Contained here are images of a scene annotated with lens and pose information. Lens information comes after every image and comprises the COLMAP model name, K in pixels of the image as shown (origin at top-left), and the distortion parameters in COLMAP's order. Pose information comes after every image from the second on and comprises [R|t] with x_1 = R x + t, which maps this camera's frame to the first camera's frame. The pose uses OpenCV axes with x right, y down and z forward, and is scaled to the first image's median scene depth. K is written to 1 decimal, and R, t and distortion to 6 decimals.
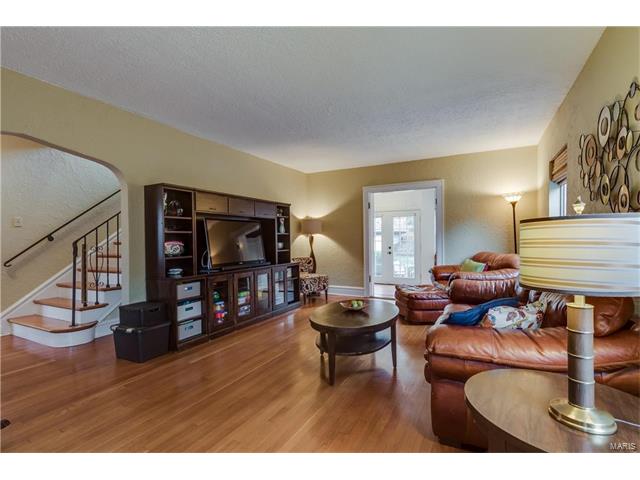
lens RADIAL K [[316.5, 0, 322.1], [0, 316.5, 238.9], [0, 0, 1]] dist [0.011602, -0.004565]
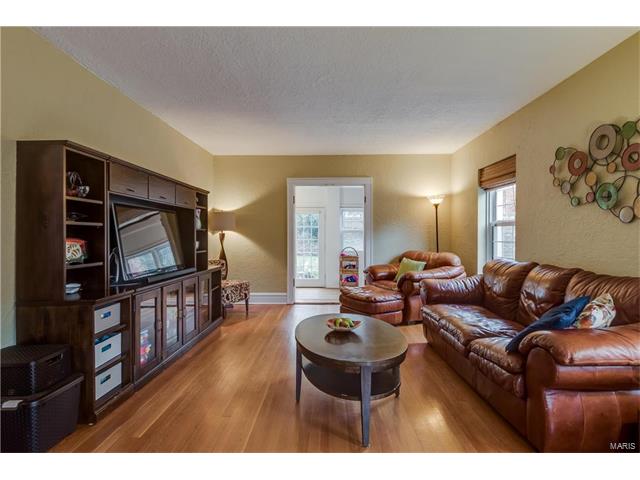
lens RADIAL K [[336.9, 0, 324.5], [0, 336.9, 233.1], [0, 0, 1]] dist [0.016276, -0.001445]
pose [[0.891314, 0.013190, 0.453194, -0.247731], [-0.007562, 0.999870, -0.014228, 0.001403], [-0.453323, 0.009255, 0.891298, 0.152739]]
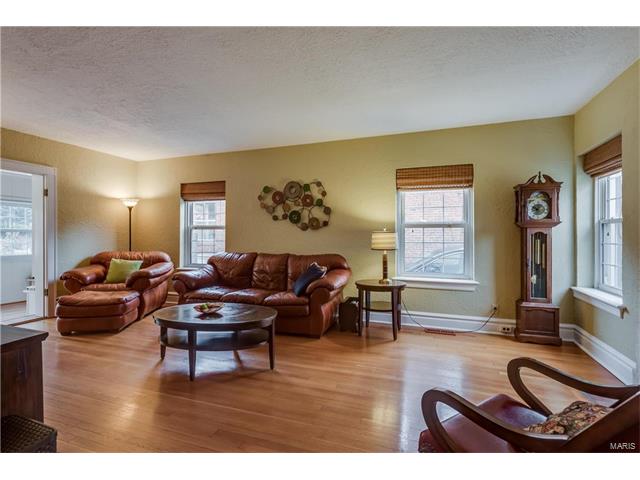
lens RADIAL K [[316.5, 0, 318.5], [0, 316.5, 237.0], [0, 0, 1]] dist [0.011602, -0.004565]
pose [[-0.135122, 0.009299, 0.990785, -0.610595], [0.003108, 0.999955, -0.008961, 0.005538], [-0.990824, 0.001869, -0.135145, 0.478418]]
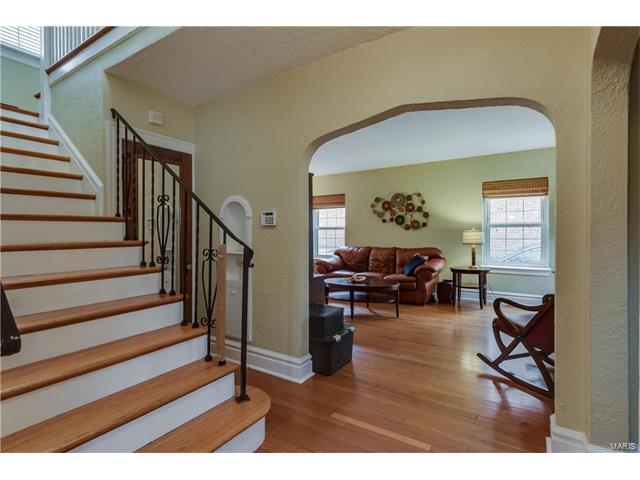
lens RADIAL K [[316.5, 0, 323.5], [0, 316.5, 239.5], [0, 0, 1]] dist [0.011602, -0.004565]
pose [[0.091601, -0.000828, 0.995795, -0.958409], [0.004380, 0.999990, 0.000429, 0.012914], [-0.995786, 0.004323, 0.091604, 0.611955]]
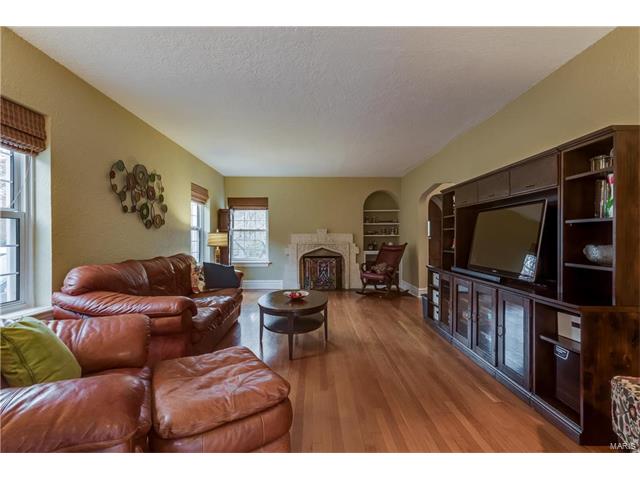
lens RADIAL K [[316.5, 0, 318.6], [0, 316.5, 241.9], [0, 0, 1]] dist [0.011602, -0.004565]
pose [[-0.884318, 0.024123, -0.466261, 0.356393], [0.016979, 0.999665, 0.019517, 0.001813], [0.466576, 0.009342, -0.884432, 1.309932]]
